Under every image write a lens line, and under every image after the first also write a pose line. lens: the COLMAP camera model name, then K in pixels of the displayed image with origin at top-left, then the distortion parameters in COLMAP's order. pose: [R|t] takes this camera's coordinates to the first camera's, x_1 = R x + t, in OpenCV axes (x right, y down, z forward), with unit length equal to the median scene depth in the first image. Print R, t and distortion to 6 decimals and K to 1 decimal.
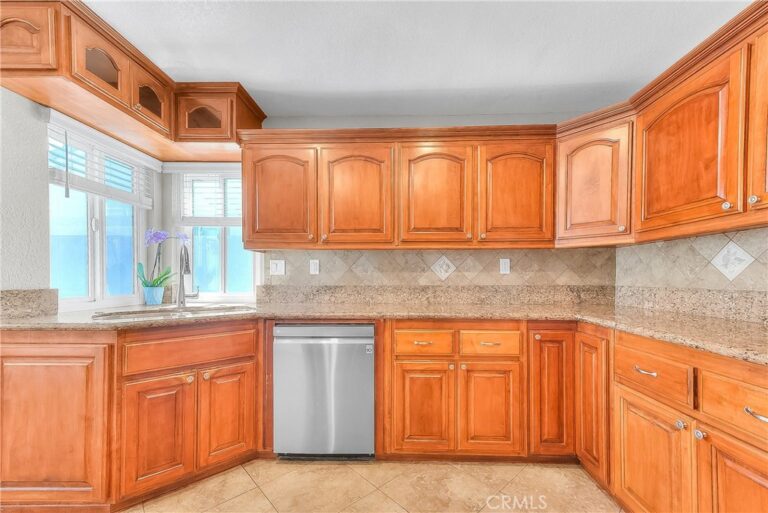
lens RADIAL K [[312.0, 0, 395.0], [0, 312.0, 280.9], [0, 0, 1]] dist [0.022522, -0.000668]
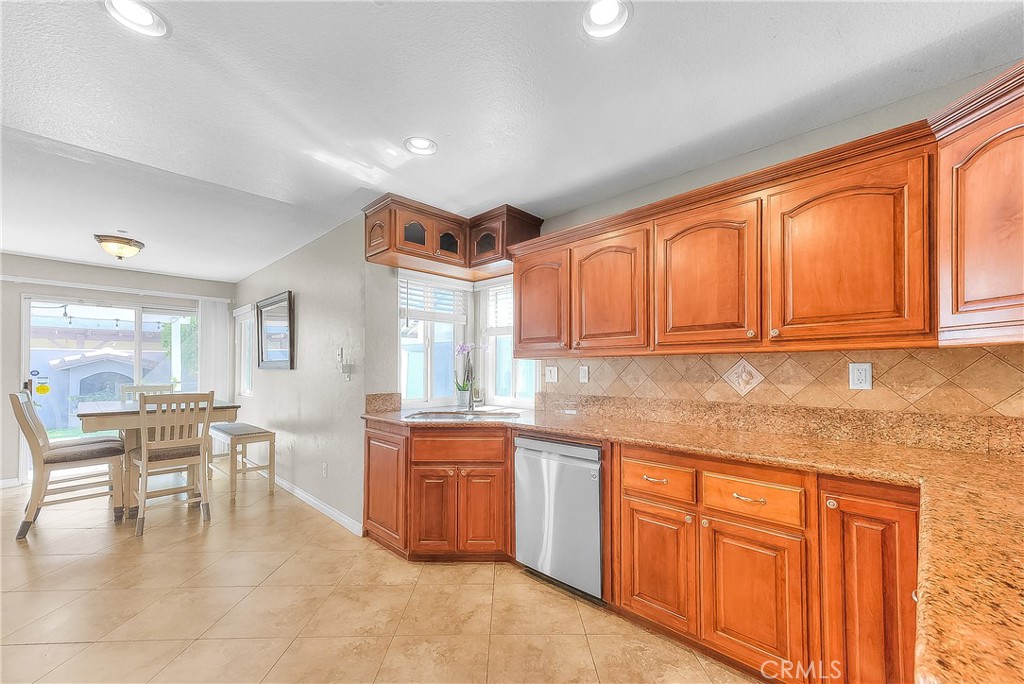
lens RADIAL K [[416.1, 0, 511.3], [0, 416.1, 365.1], [0, 0, 1]] dist [0.022522, -0.000668]
pose [[0.727393, -0.007583, -0.686179, 0.496217], [-0.004291, 0.999869, -0.015598, -0.062482], [0.686208, 0.014290, 0.727265, -0.008073]]
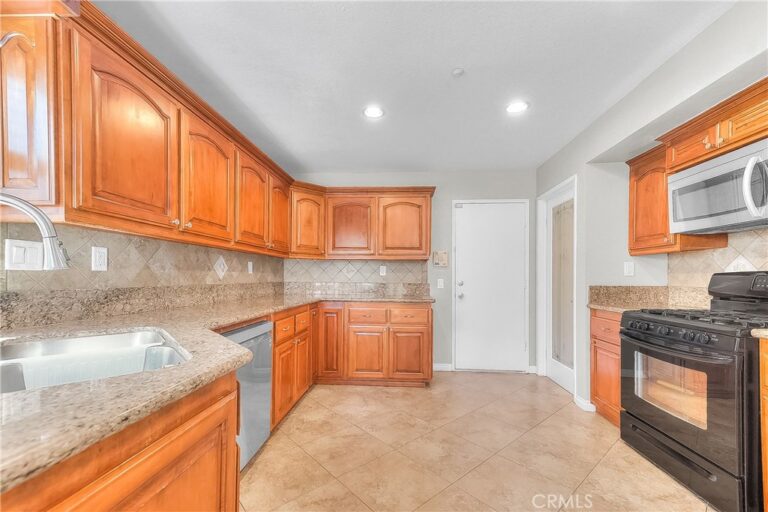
lens RADIAL K [[312.0, 0, 387.7], [0, 312.0, 278.3], [0, 0, 1]] dist [0.022522, -0.000668]
pose [[0.017301, -0.002158, 0.999848, -1.063386], [0.003608, 0.999991, 0.002096, -0.006419], [-0.999844, 0.003572, 0.017309, 0.510158]]
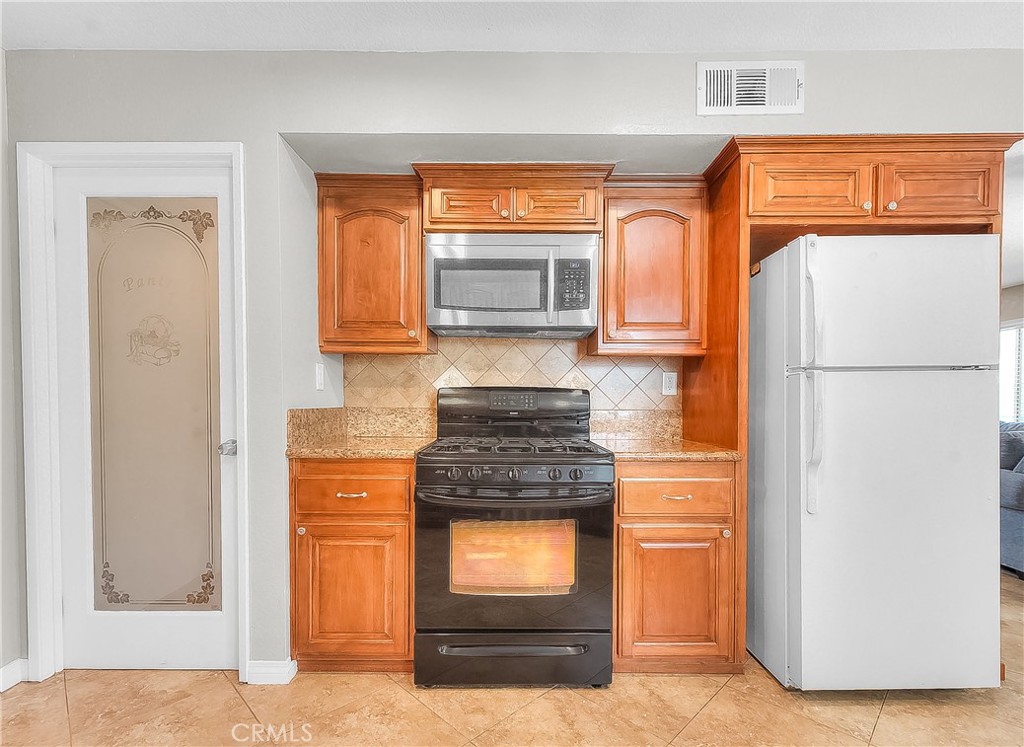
lens RADIAL K [[477.0, 0, 512.6], [0, 477.0, 409.7], [0, 0, 1]] dist [0.002558, 0.000252]
pose [[-0.999296, -0.004177, -0.037283, -0.124881], [-0.005232, 0.999588, 0.028229, 0.002520], [0.037150, 0.028404, -0.998906, 0.619958]]
